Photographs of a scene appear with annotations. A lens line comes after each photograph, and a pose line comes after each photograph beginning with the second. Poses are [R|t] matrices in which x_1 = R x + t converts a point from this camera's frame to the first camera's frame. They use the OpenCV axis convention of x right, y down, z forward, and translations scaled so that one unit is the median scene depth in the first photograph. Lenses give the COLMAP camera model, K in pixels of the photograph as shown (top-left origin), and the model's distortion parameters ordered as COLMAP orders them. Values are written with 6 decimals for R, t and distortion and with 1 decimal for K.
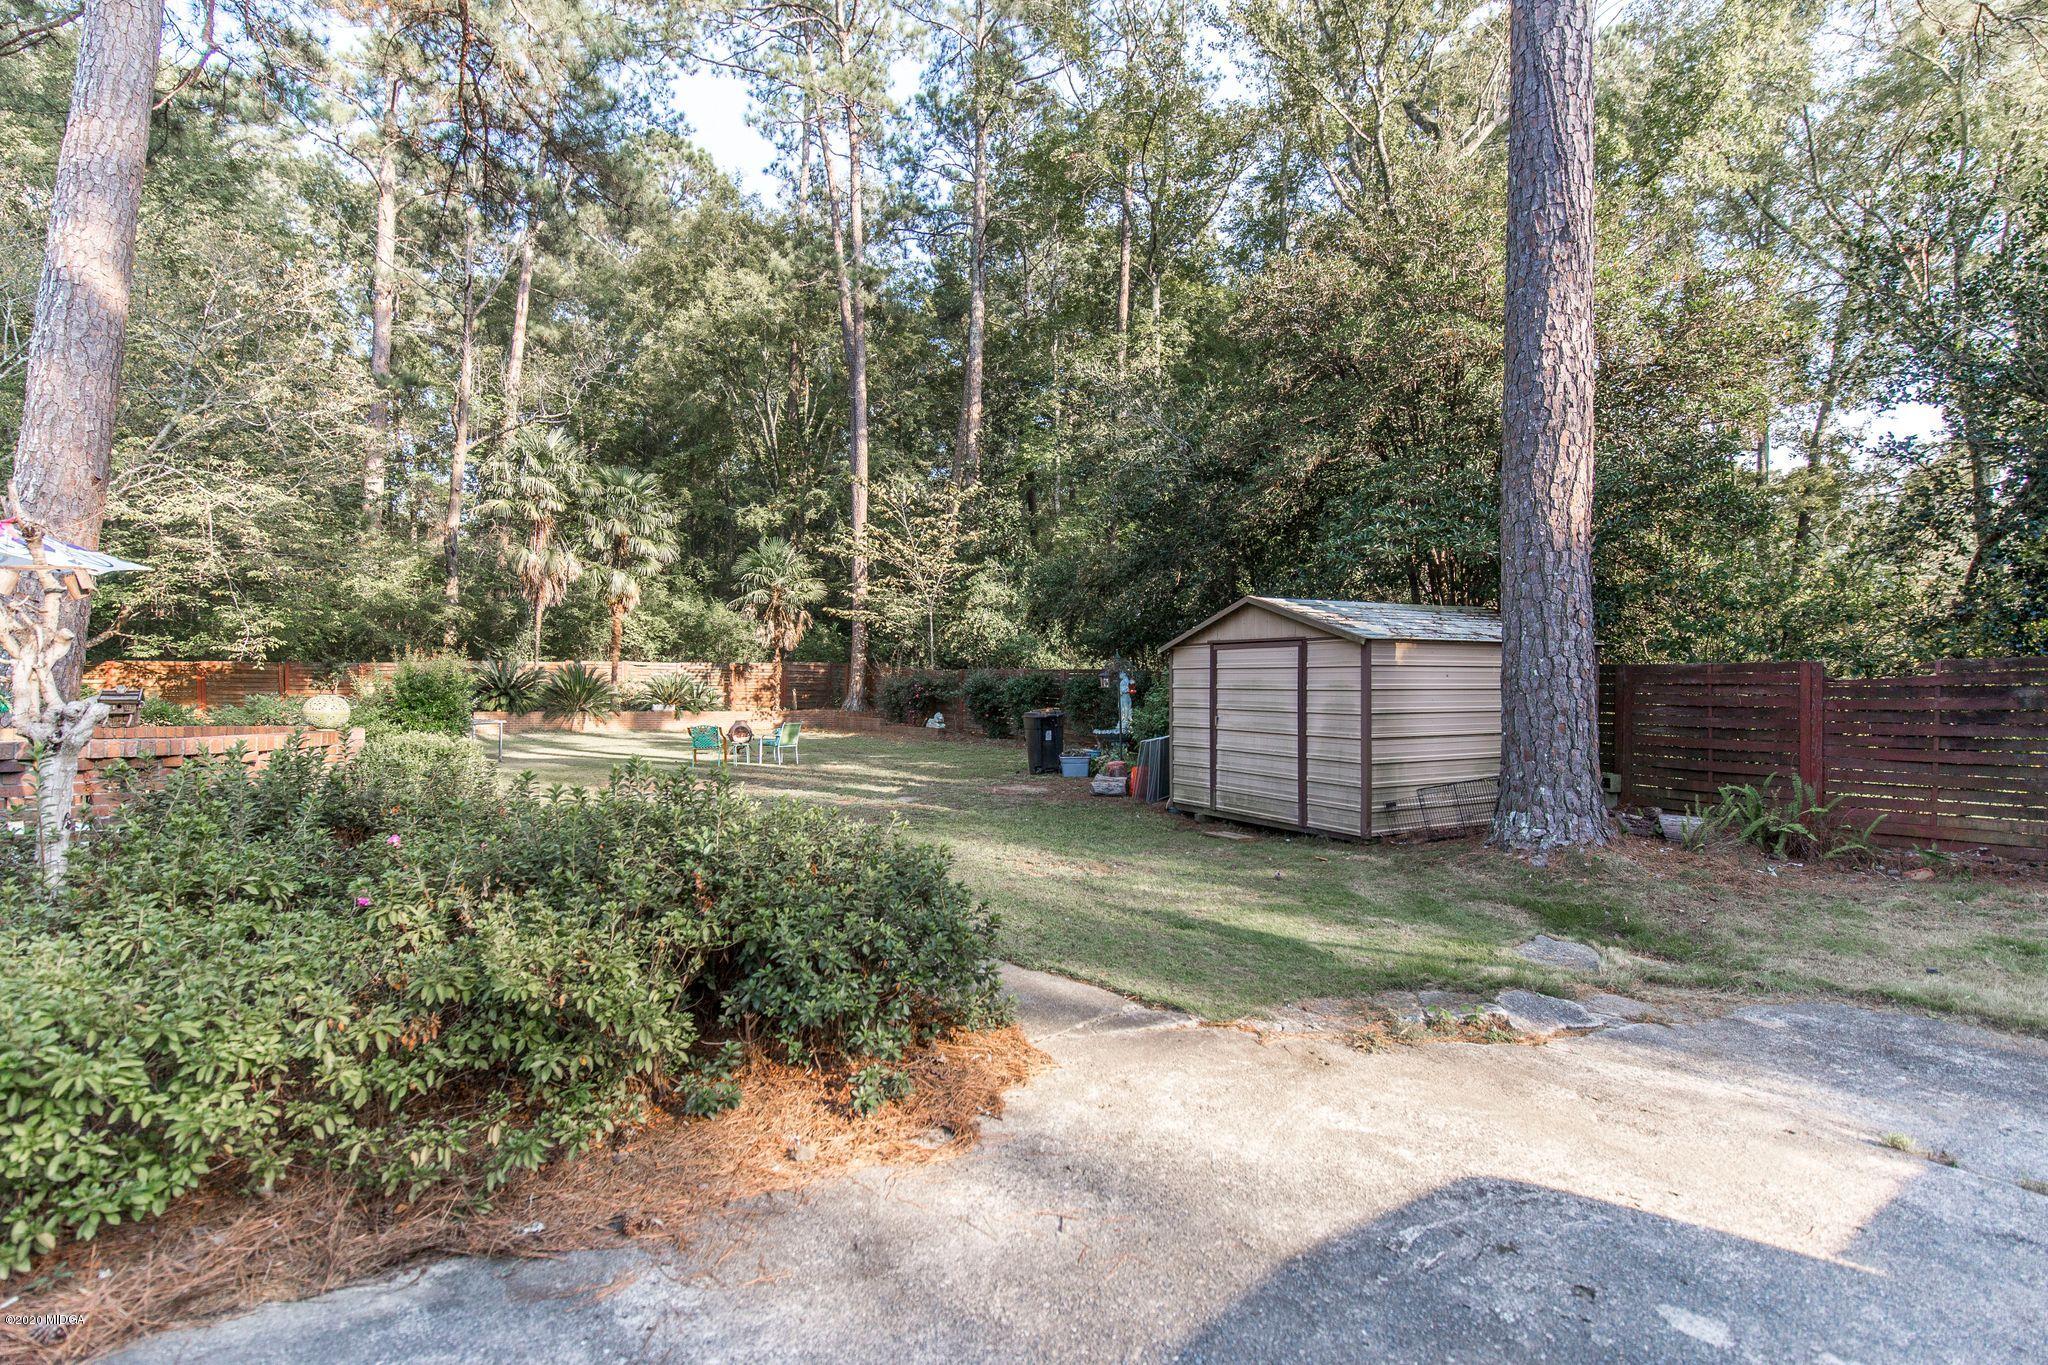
lens RADIAL K [[997.8, 0, 1026.2], [0, 997.8, 686.5], [0, 0, 1]] dist [0.001069, 0.002083]
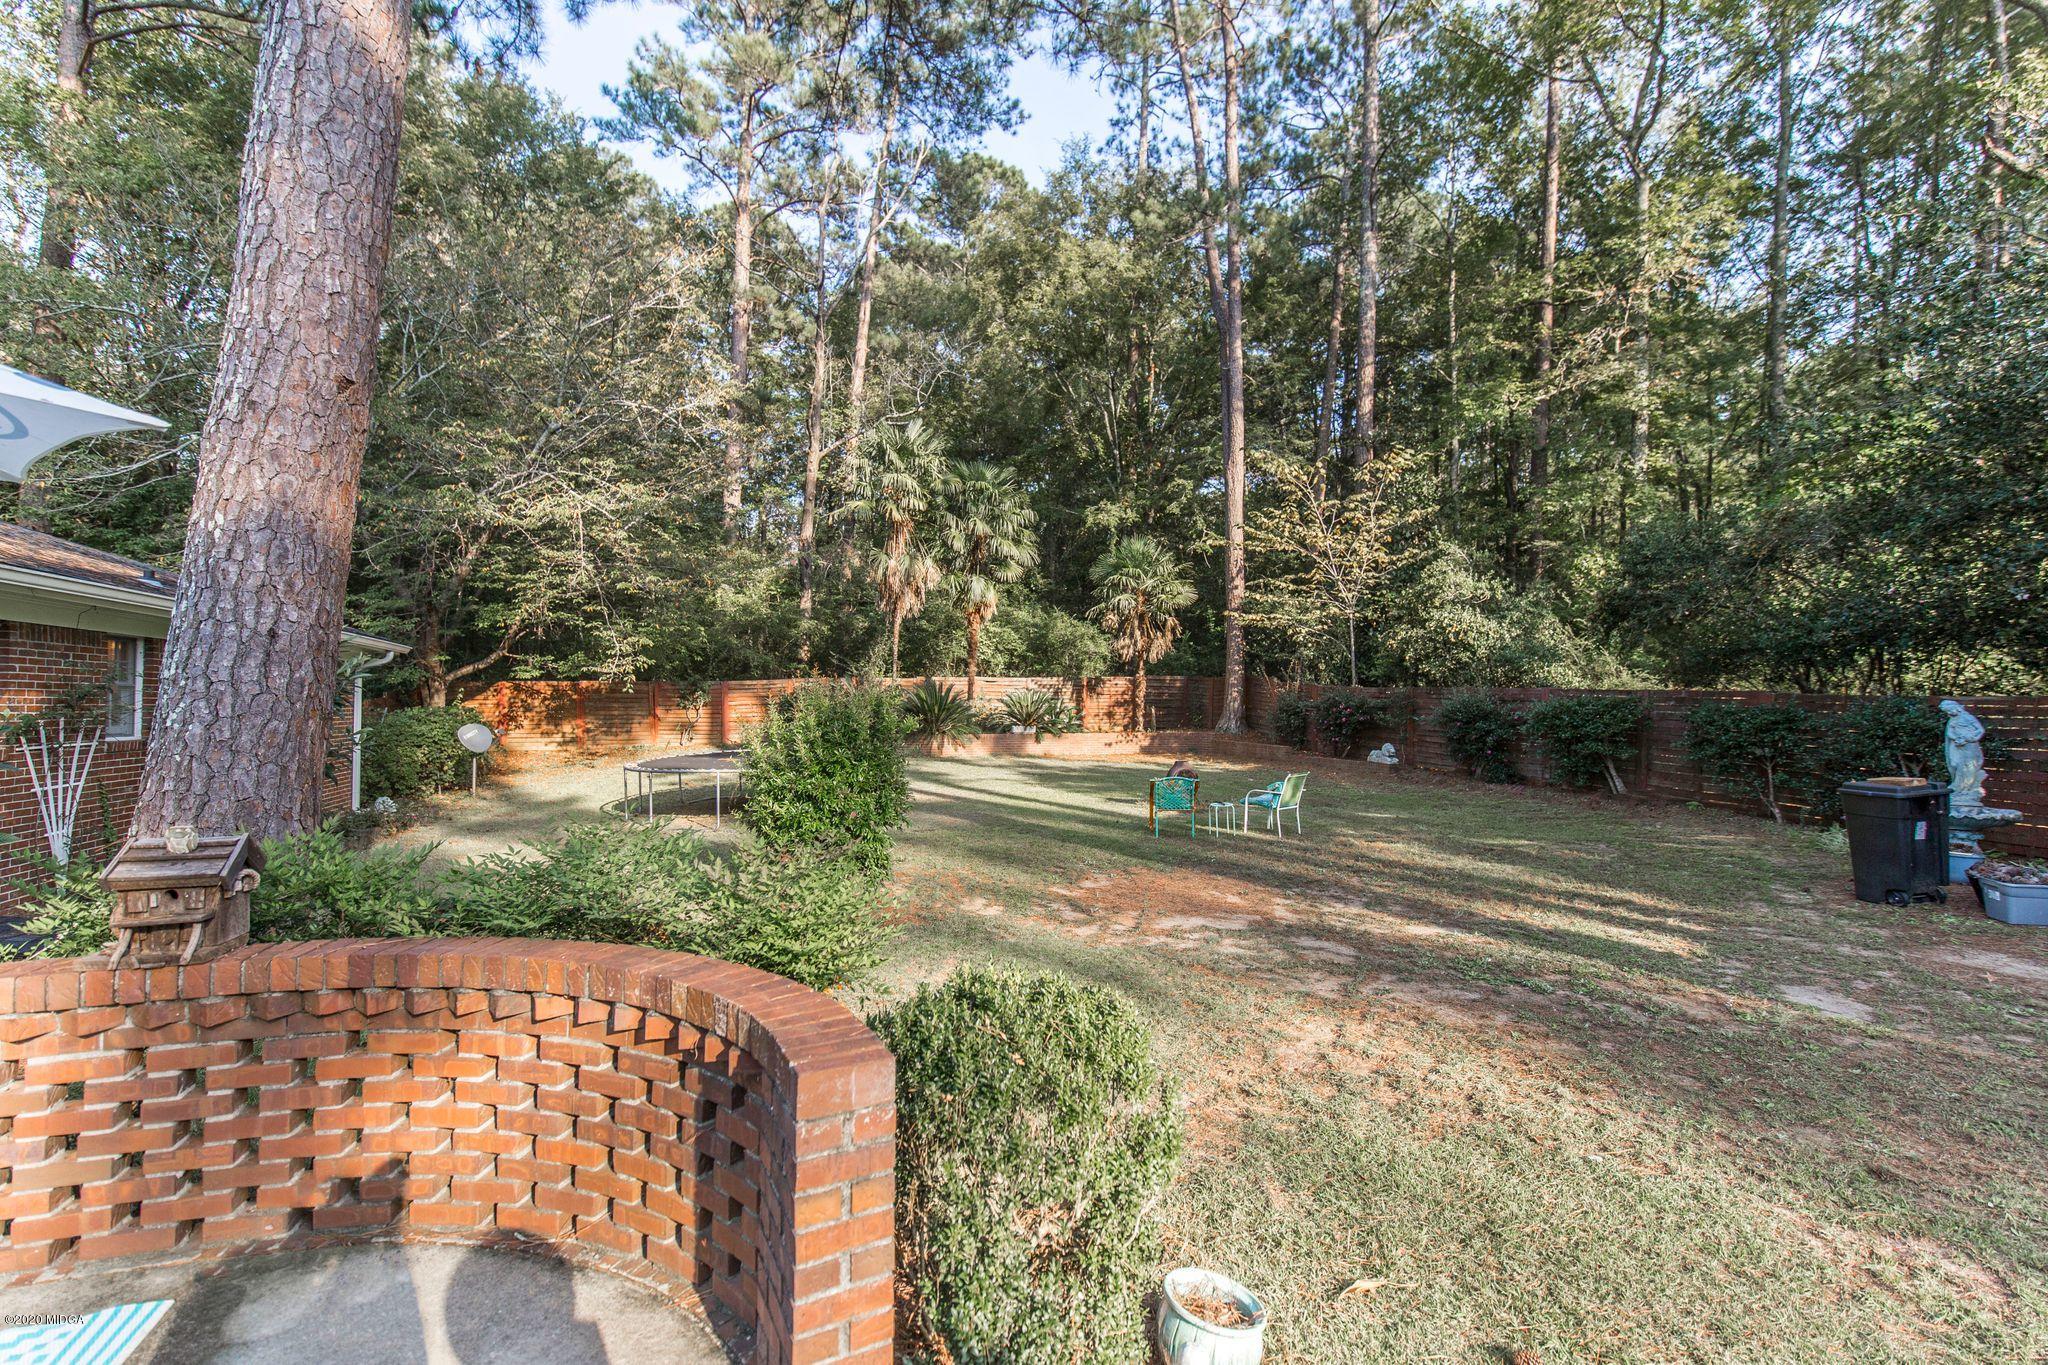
lens RADIAL K [[874.1, 0, 1021.2], [0, 874.1, 685.5], [0, 0, 1]] dist [0.000570, -0.000403]
pose [[0.970388, -0.003052, -0.241532, -0.179908], [0.002235, 0.999991, -0.003660, -0.014950], [0.241541, 0.003011, 0.970386, 0.247000]]
